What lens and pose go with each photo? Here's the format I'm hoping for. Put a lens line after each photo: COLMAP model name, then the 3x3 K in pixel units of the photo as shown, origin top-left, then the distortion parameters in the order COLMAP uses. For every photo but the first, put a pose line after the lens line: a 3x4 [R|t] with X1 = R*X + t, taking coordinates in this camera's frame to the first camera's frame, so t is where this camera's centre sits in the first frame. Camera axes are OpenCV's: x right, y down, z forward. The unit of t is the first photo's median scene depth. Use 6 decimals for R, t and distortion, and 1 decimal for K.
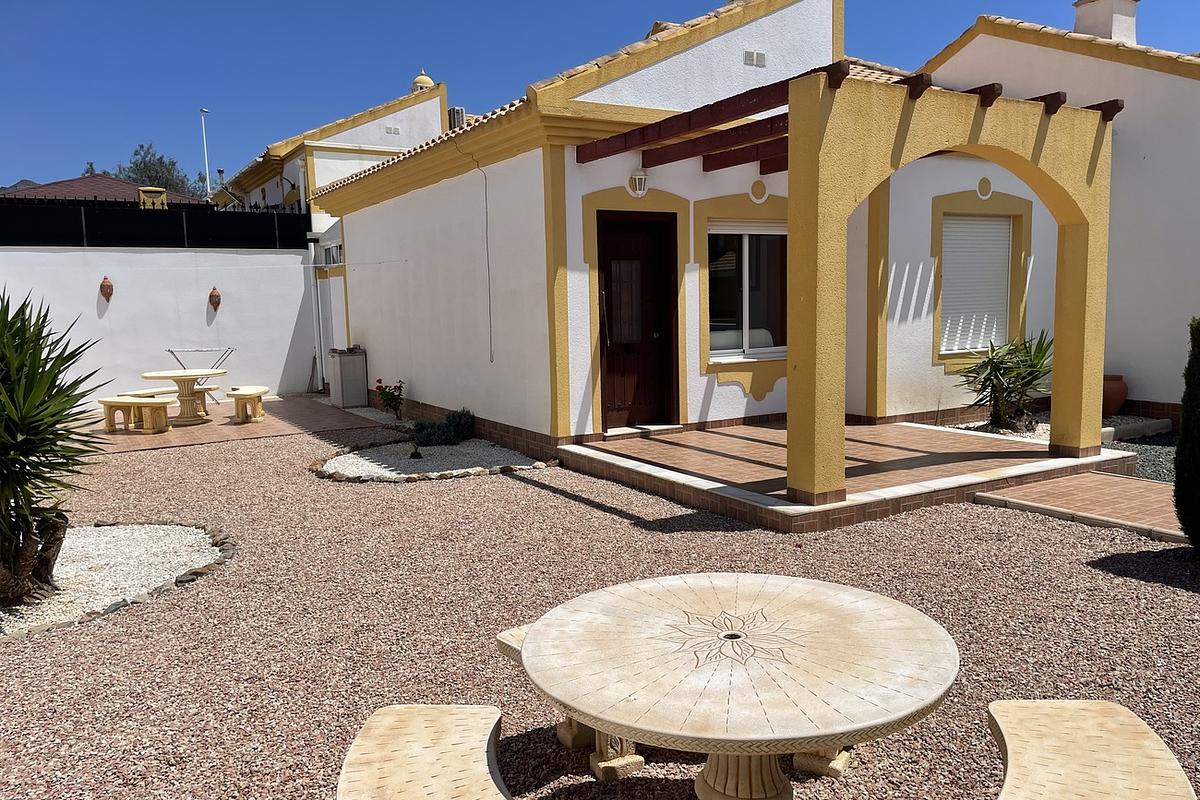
lens RADIAL K [[918.1, 0, 600.0], [0, 918.1, 400.0], [0, 0, 1]] dist [0.052146, -0.002758]
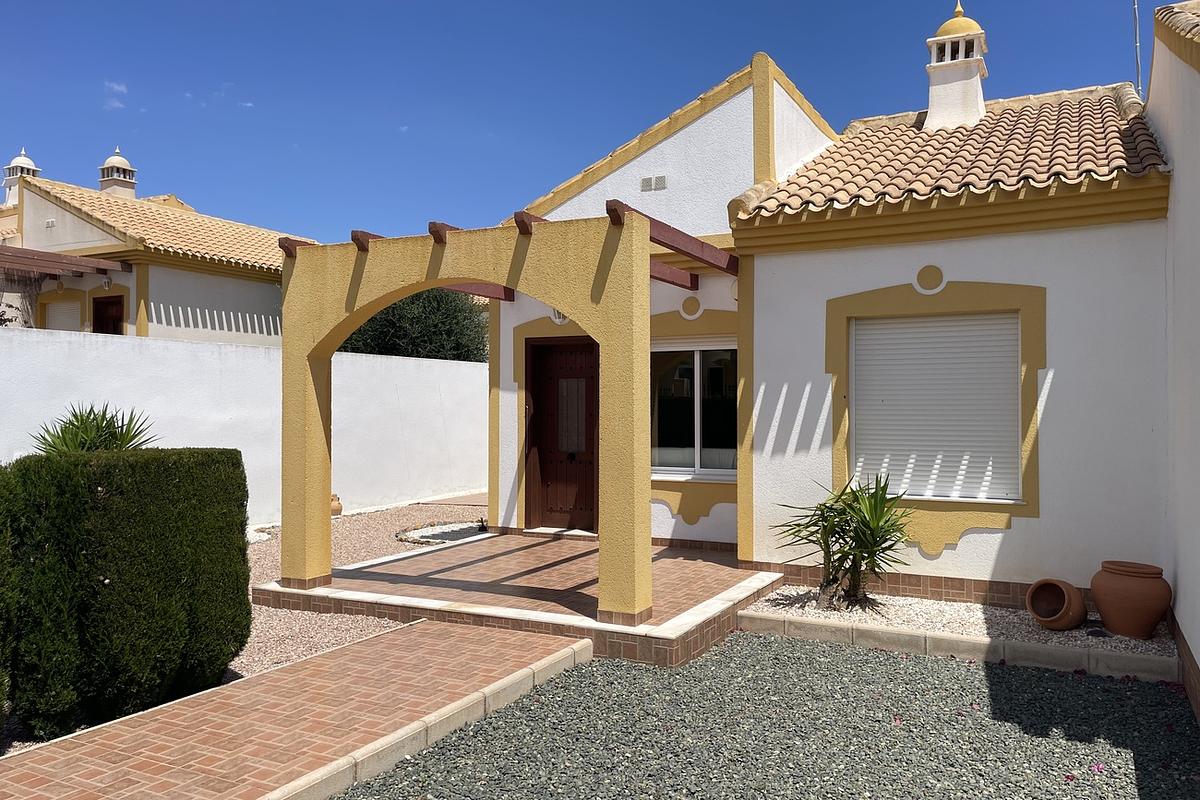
lens RADIAL K [[892.9, 0, 600.0], [0, 892.9, 400.0], [0, 0, 1]] dist [0.039166, 0.000136]
pose [[0.538544, 0.016115, -0.842444, 0.921536], [-0.102369, 0.993662, -0.046434, -0.075892], [0.836356, 0.111247, 0.536780, 0.426828]]
